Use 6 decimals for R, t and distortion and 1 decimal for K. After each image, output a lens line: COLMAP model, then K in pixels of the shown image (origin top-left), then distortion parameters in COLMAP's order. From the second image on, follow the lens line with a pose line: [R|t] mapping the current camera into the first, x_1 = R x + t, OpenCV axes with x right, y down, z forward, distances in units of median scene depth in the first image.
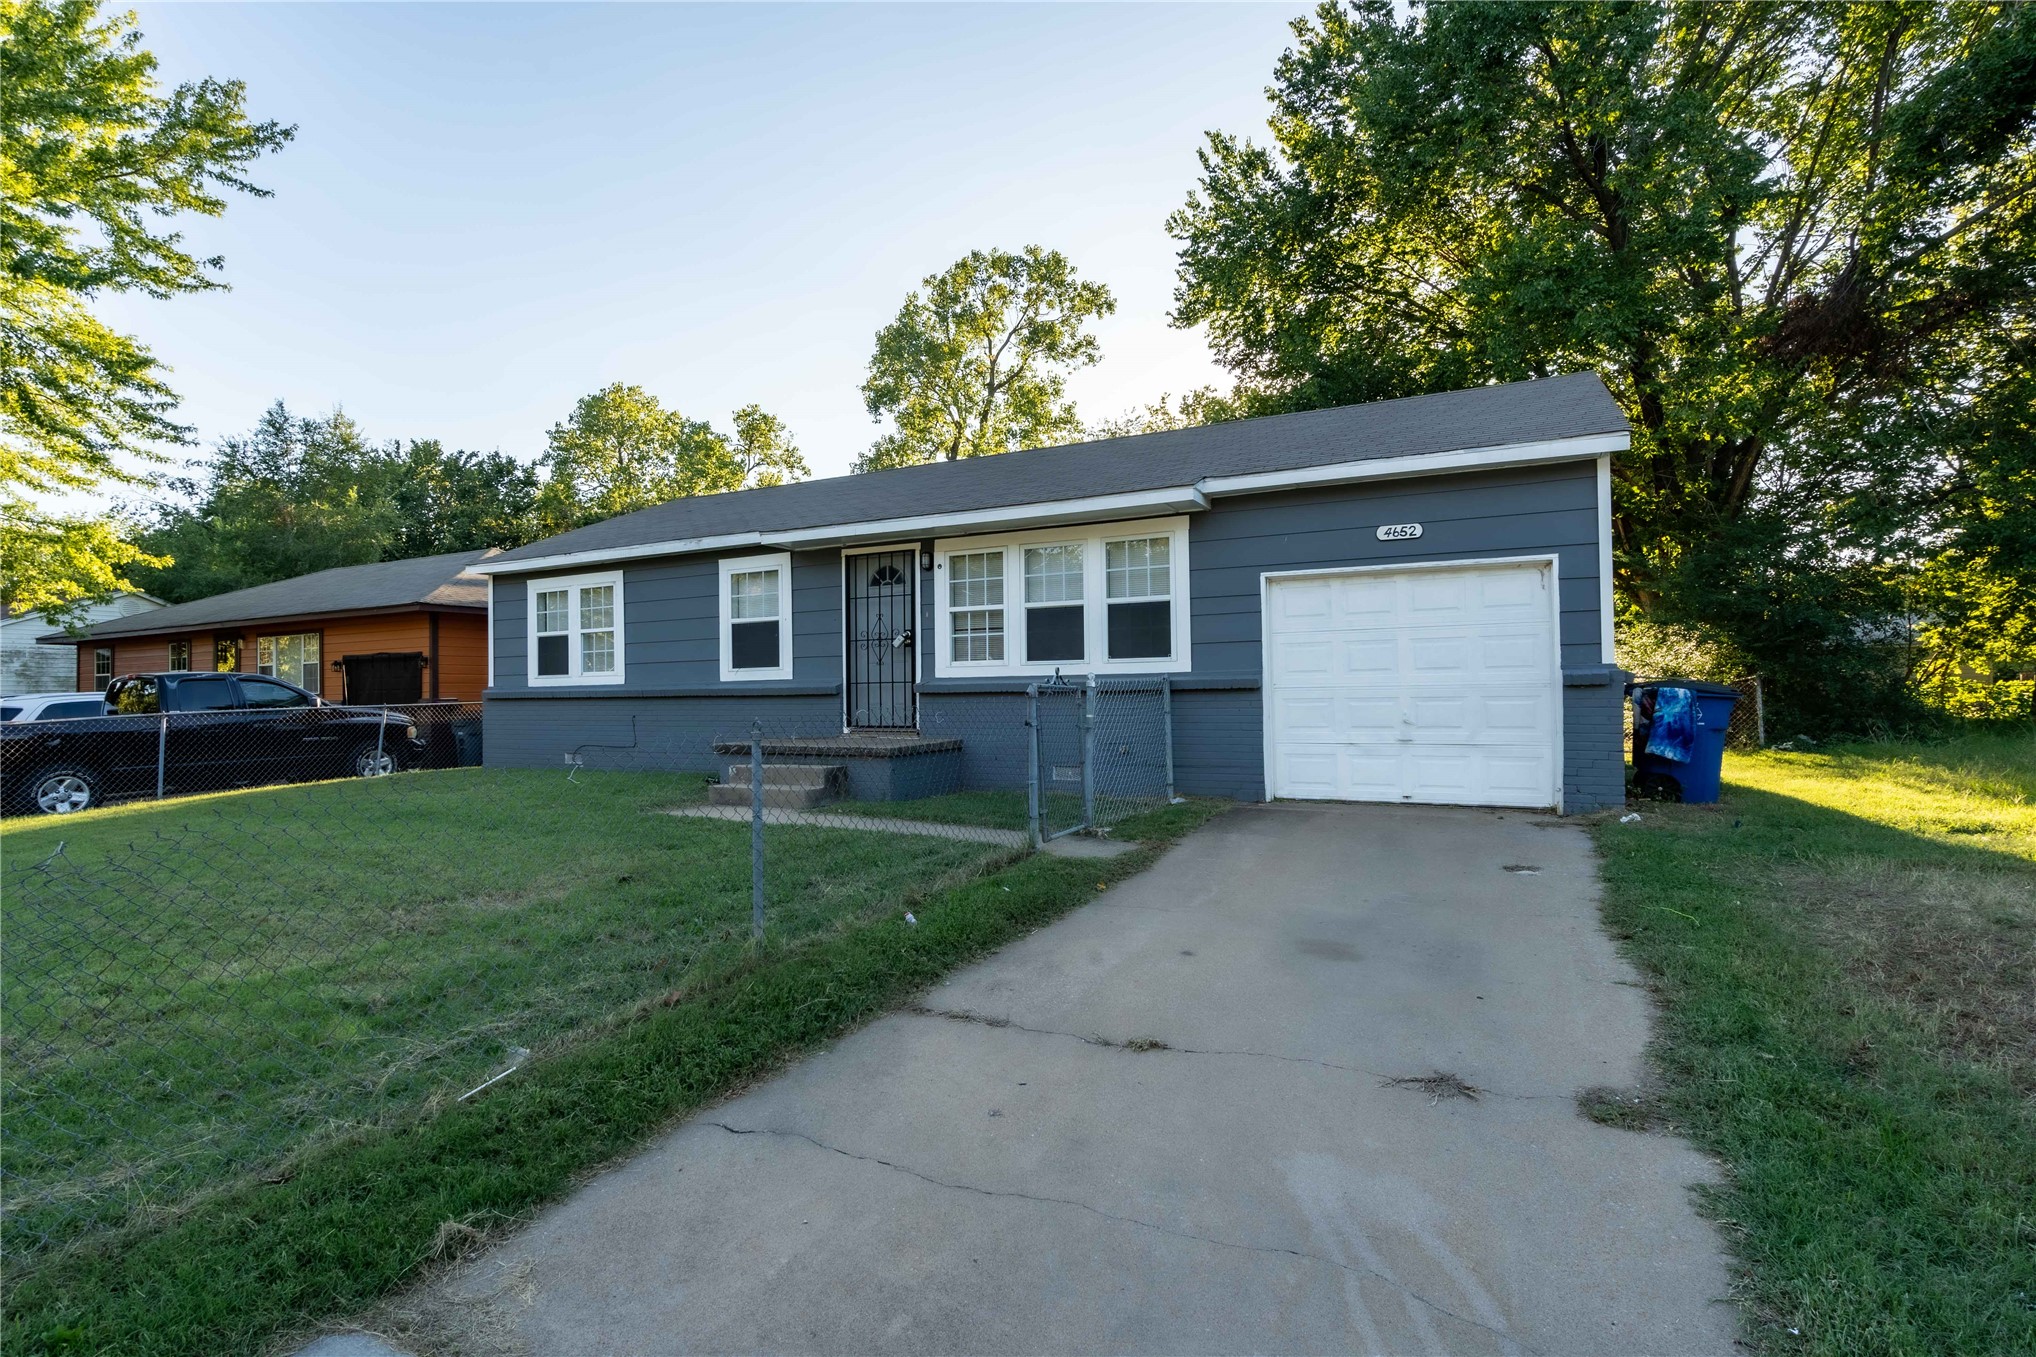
lens RADIAL K [[951.7, 0, 1069.6], [0, 951.7, 682.2], [0, 0, 1]] dist [-0.004746, 0.000099]
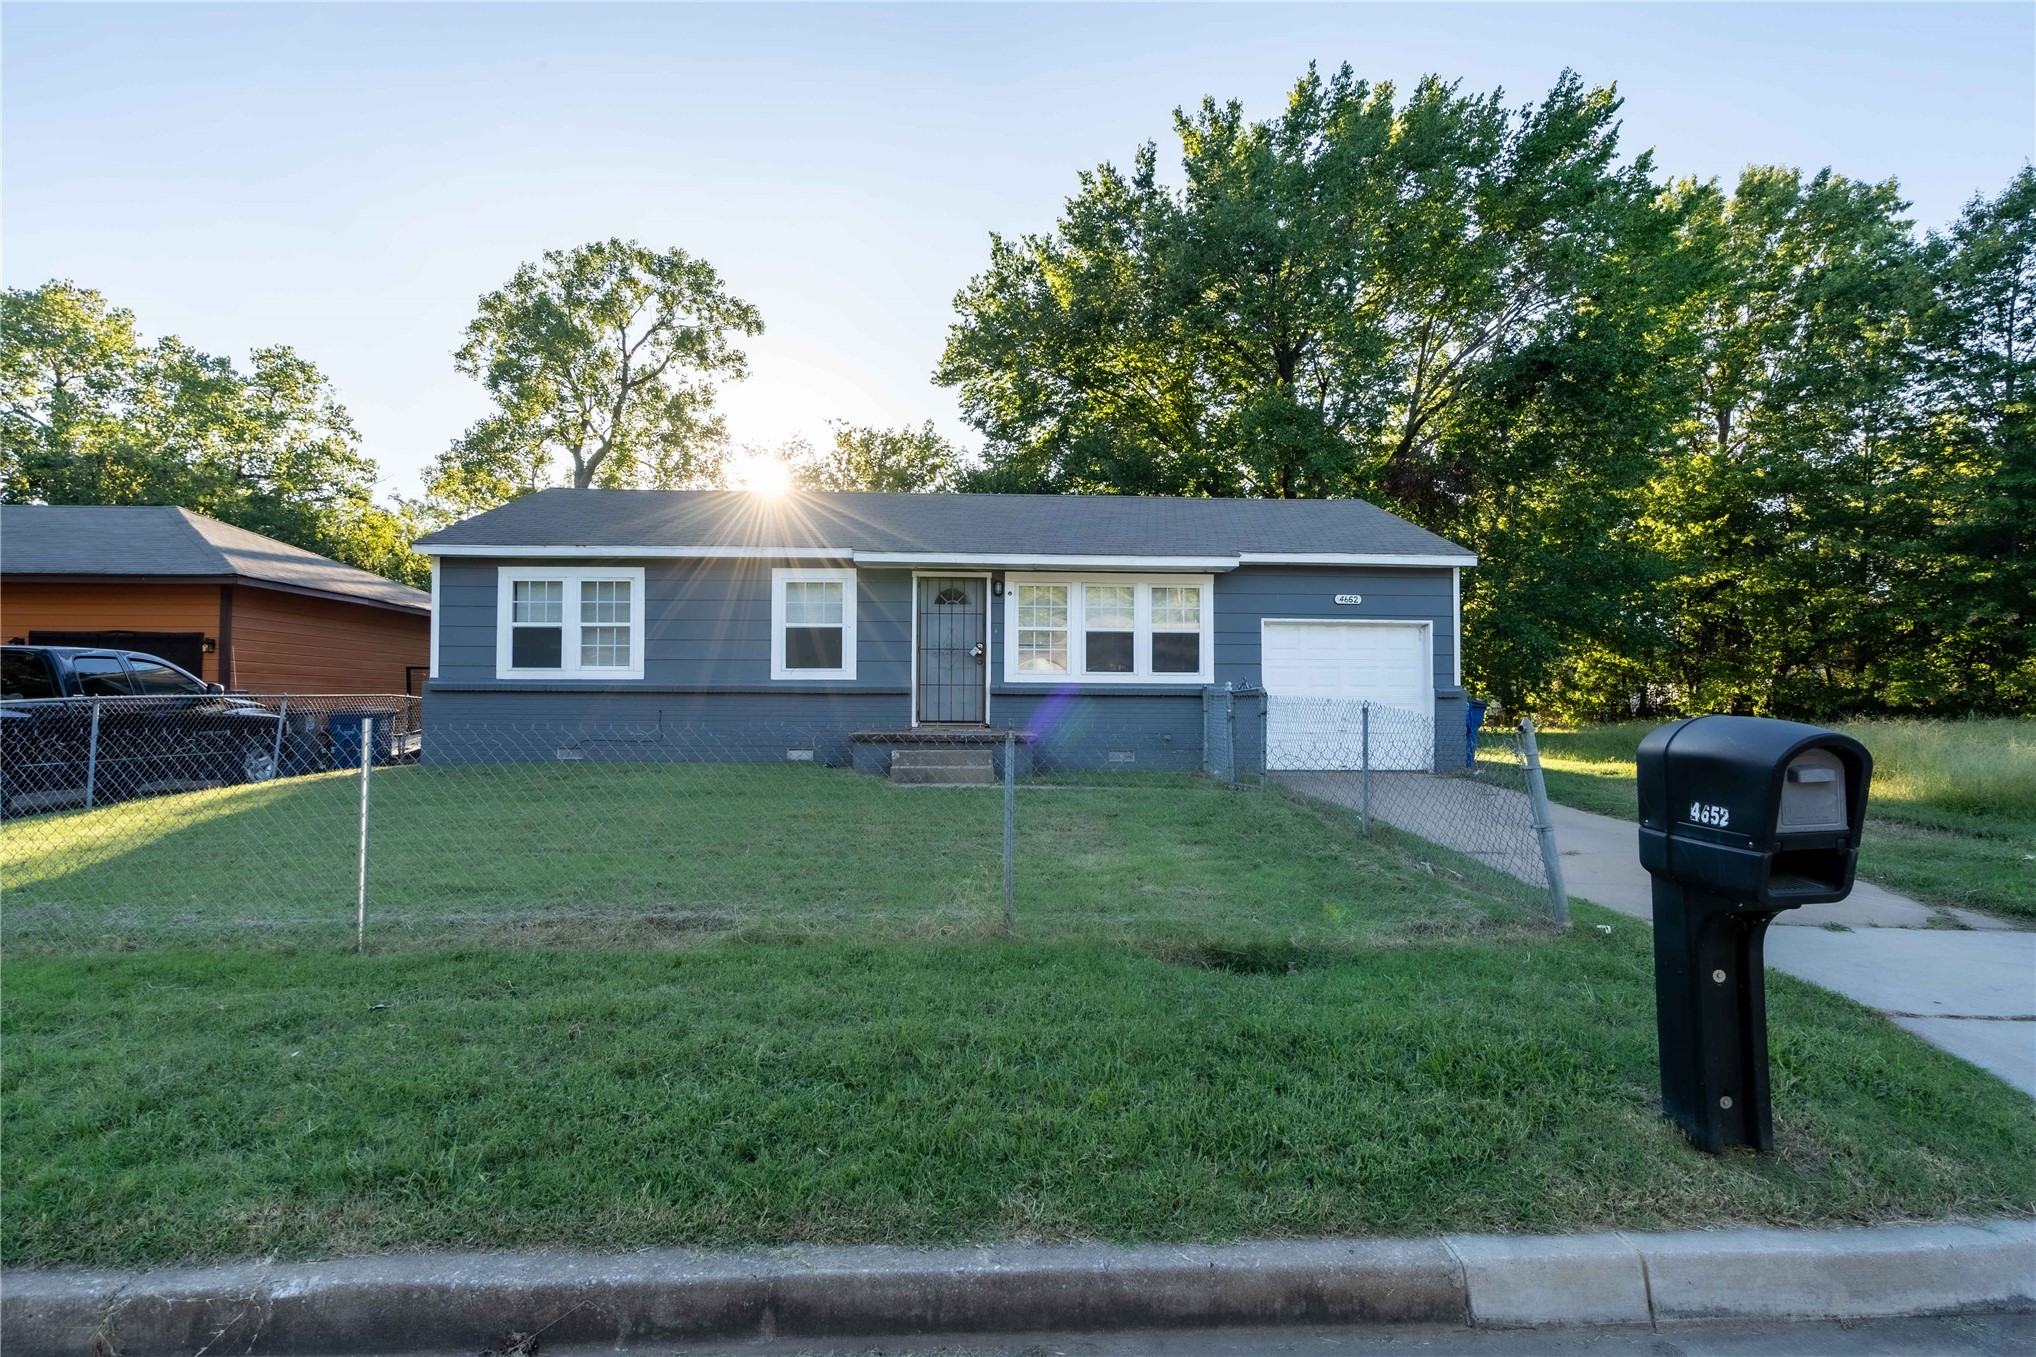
lens RADIAL K [[956.2, 0, 1018.0], [0, 956.2, 678.5], [0, 0, 1]] dist [0.000366, 0.000488]
pose [[0.877622, 0.033878, 0.478155, -0.603710], [-0.022092, 0.999298, -0.030253, 0.023324], [-0.478844, 0.015988, 0.877754, -0.091952]]
